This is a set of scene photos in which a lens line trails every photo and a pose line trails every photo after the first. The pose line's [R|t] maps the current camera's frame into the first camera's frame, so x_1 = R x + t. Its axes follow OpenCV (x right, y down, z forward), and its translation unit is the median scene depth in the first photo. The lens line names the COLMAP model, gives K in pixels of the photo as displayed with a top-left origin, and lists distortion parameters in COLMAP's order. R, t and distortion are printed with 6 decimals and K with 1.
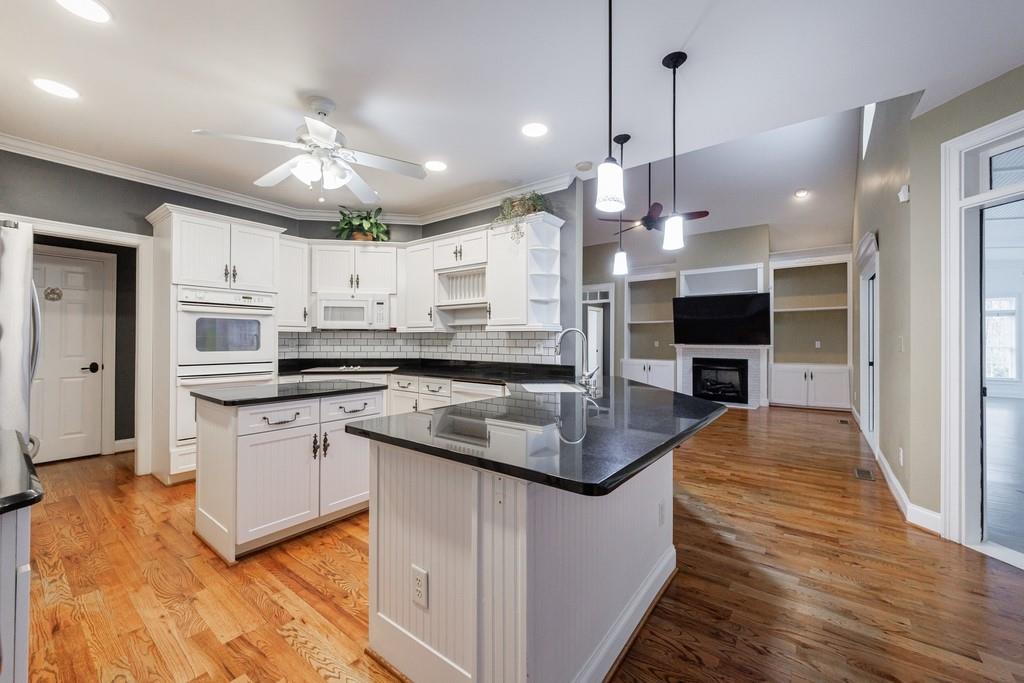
lens RADIAL K [[404.1, 0, 512.0], [0, 404.1, 341.5], [0, 0, 1]] dist [-0.000607, -0.000045]
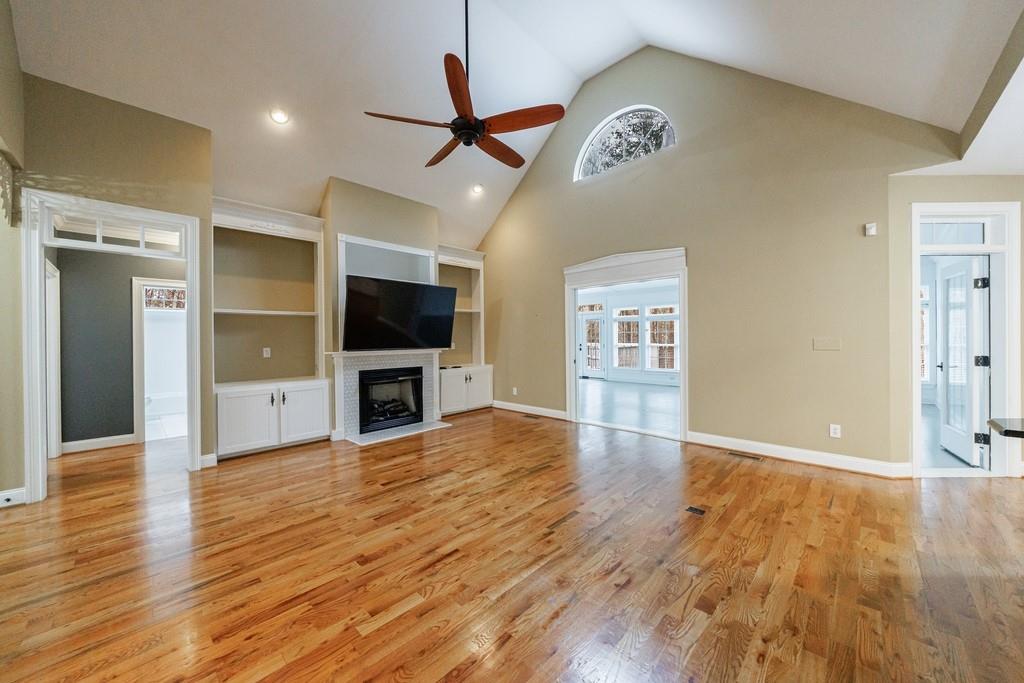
lens RADIAL K [[370.5, 0, 509.9], [0, 370.5, 339.3], [0, 0, 1]] dist [-0.000842, -0.000305]
pose [[0.125259, -0.004791, 0.992113, -0.127943], [0.012715, 0.999914, 0.003224, -0.010440], [-0.992043, 0.012211, 0.125309, 0.715429]]
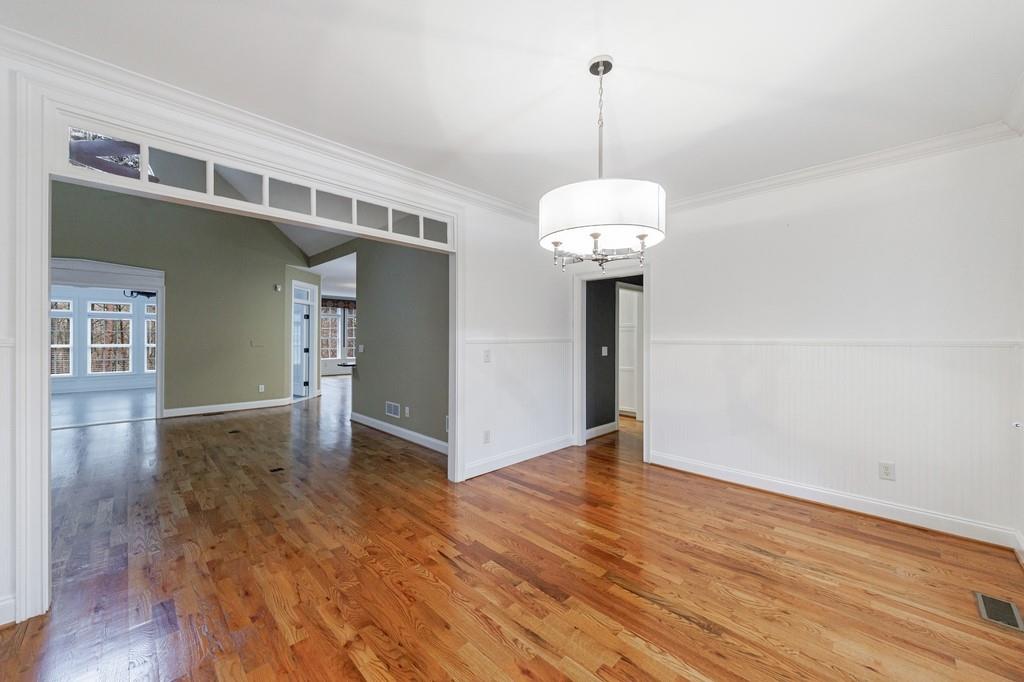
lens RADIAL K [[393.9, 0, 515.0], [0, 393.9, 336.7], [0, 0, 1]] dist [-0.000239, -0.000027]
pose [[-0.988061, -0.007425, 0.153883, -0.359070], [-0.006479, 0.999957, 0.006651, -0.024557], [-0.153926, 0.005574, -0.988067, 1.199885]]
